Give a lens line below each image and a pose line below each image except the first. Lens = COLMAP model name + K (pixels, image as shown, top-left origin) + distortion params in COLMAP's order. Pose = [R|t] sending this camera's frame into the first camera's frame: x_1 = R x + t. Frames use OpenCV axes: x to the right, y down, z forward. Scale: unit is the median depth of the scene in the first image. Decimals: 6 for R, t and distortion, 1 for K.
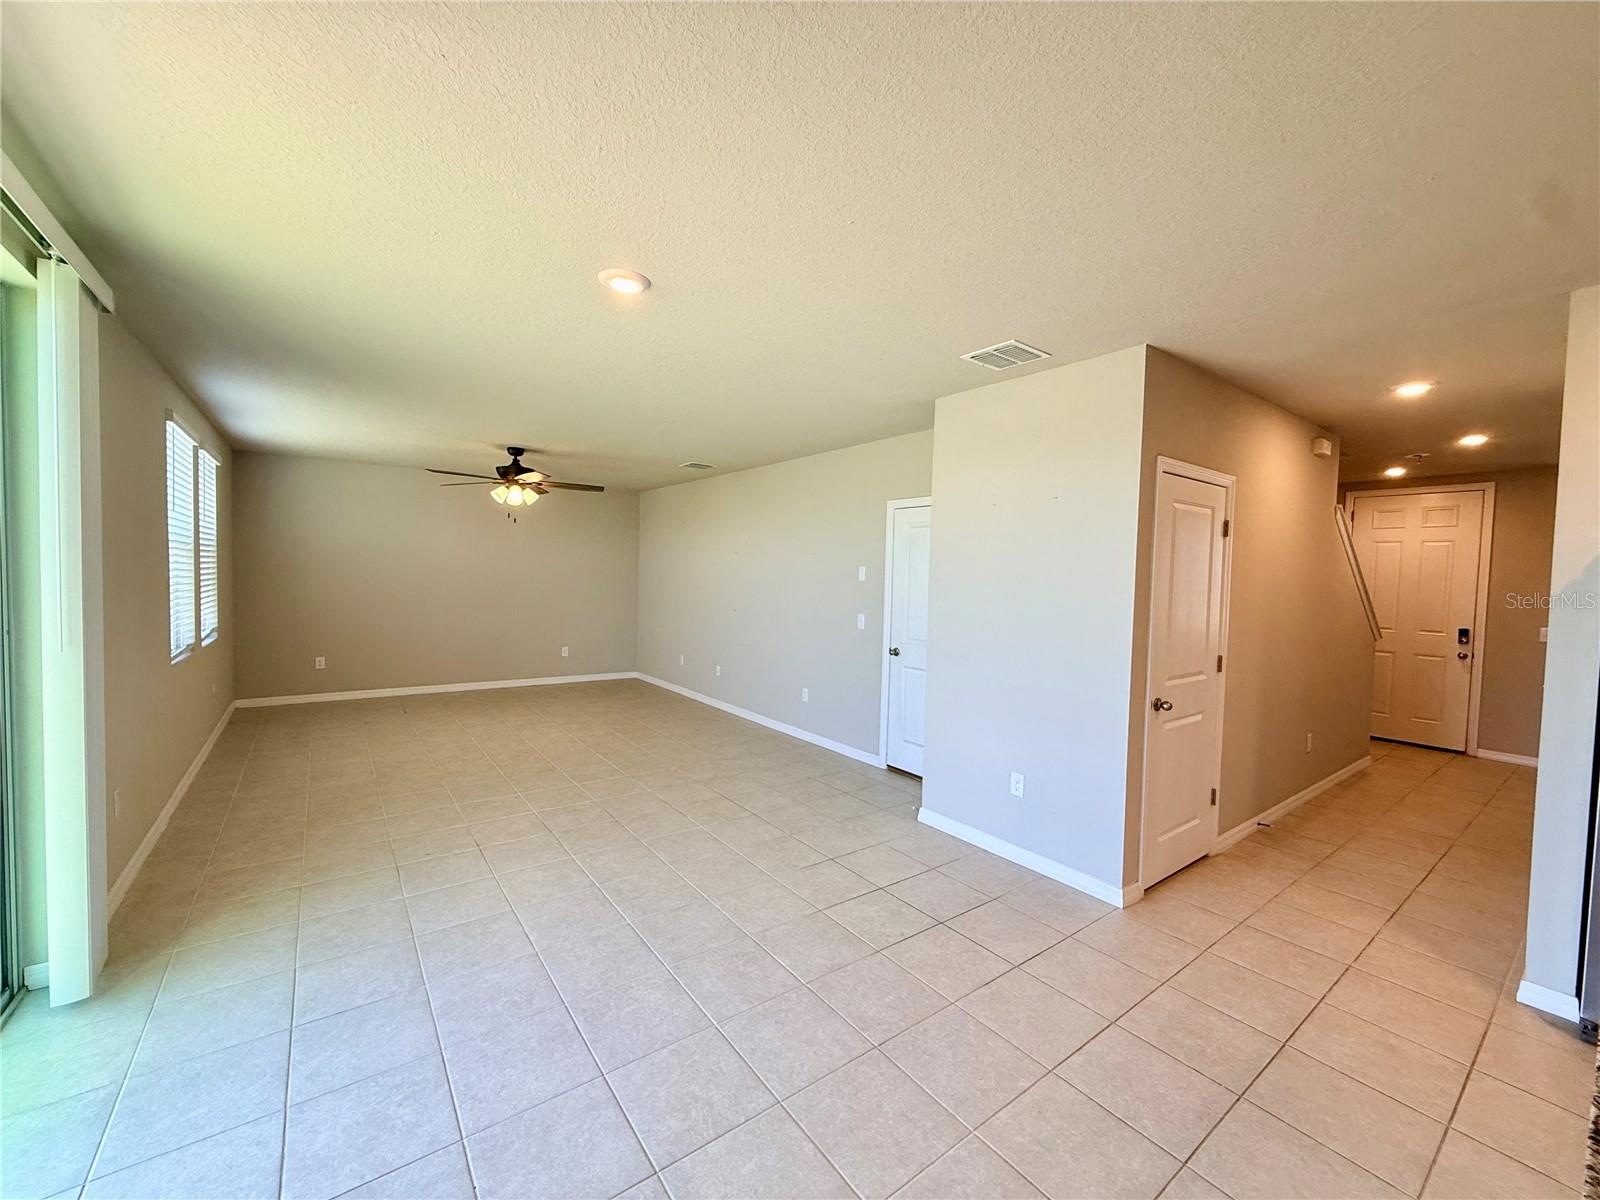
lens RADIAL K [[635.5, 0, 797.3], [0, 635.5, 604.9], [0, 0, 1]] dist [-0.001863, 0.000107]
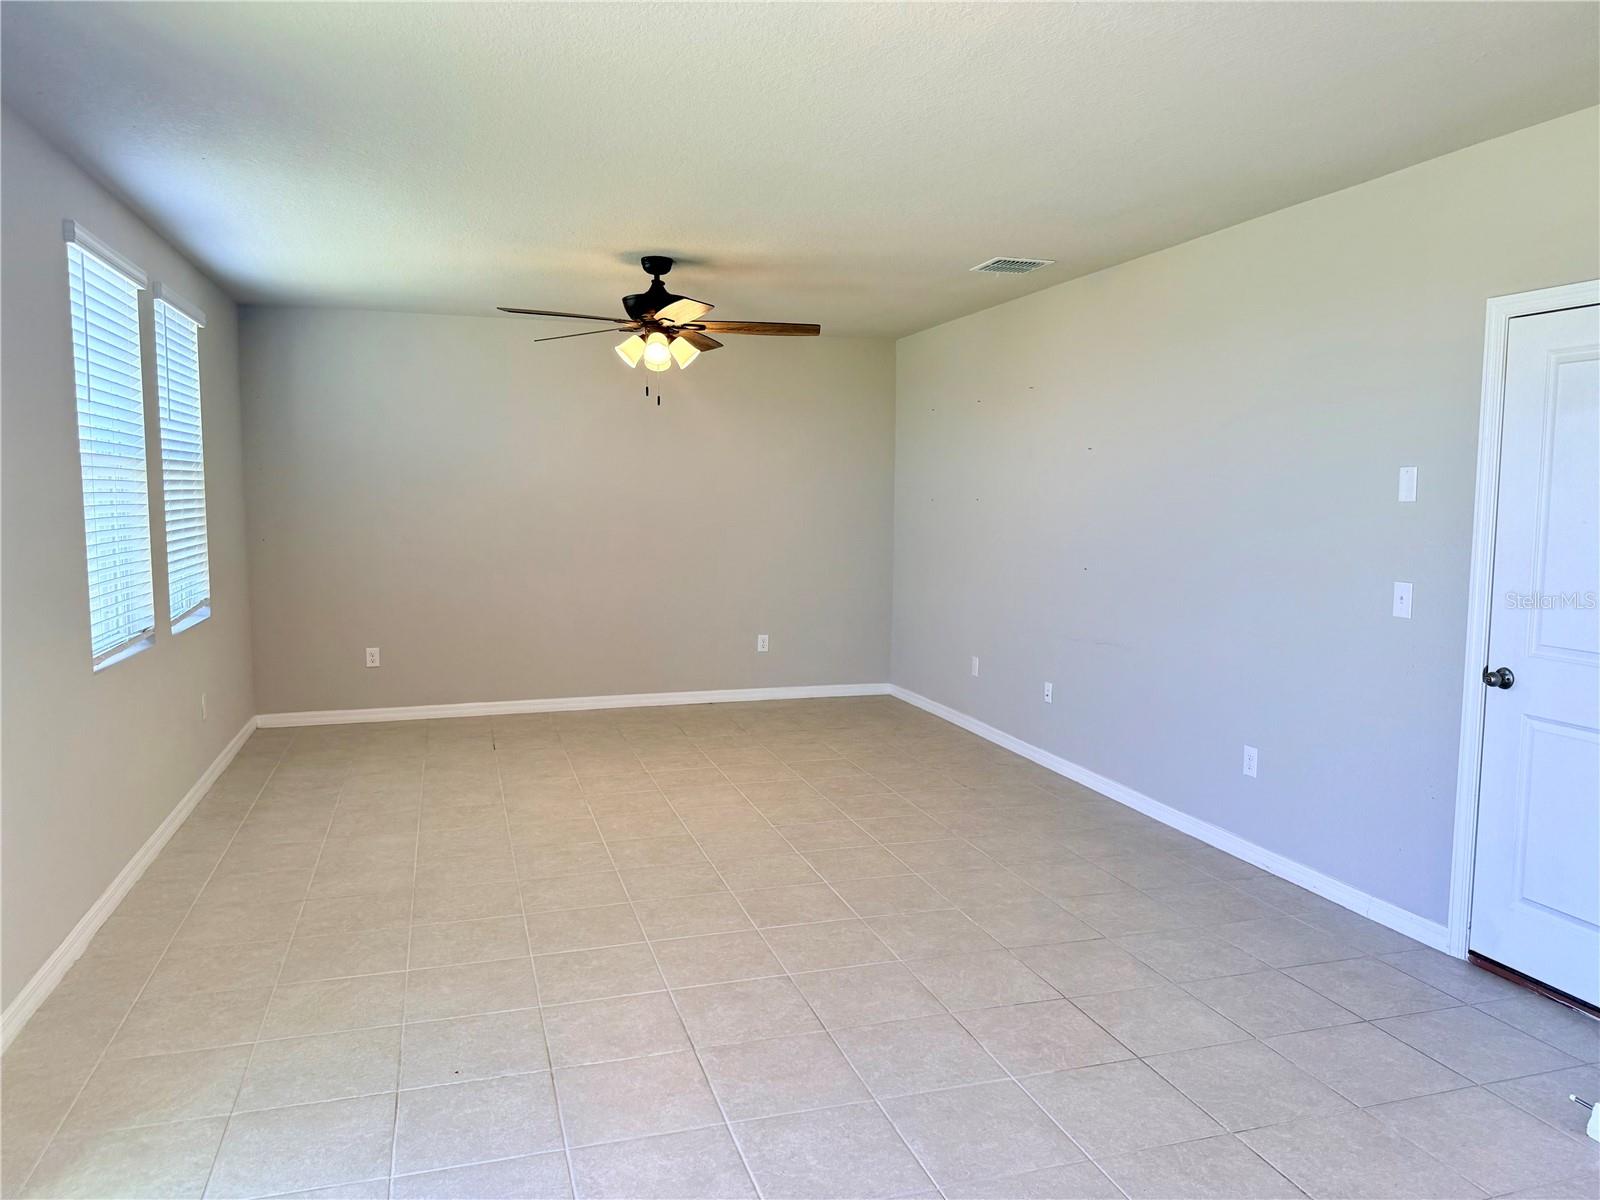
lens RADIAL K [[1117.3, 0, 800.0], [0, 1117.3, 600.0], [0, 0, 1]] dist [0.009165, -0.003038]
pose [[0.942152, 0.010395, -0.335025, -0.025480], [0.004652, 0.999017, 0.044079, -0.008187], [0.335153, -0.043088, 0.941178, 0.180075]]
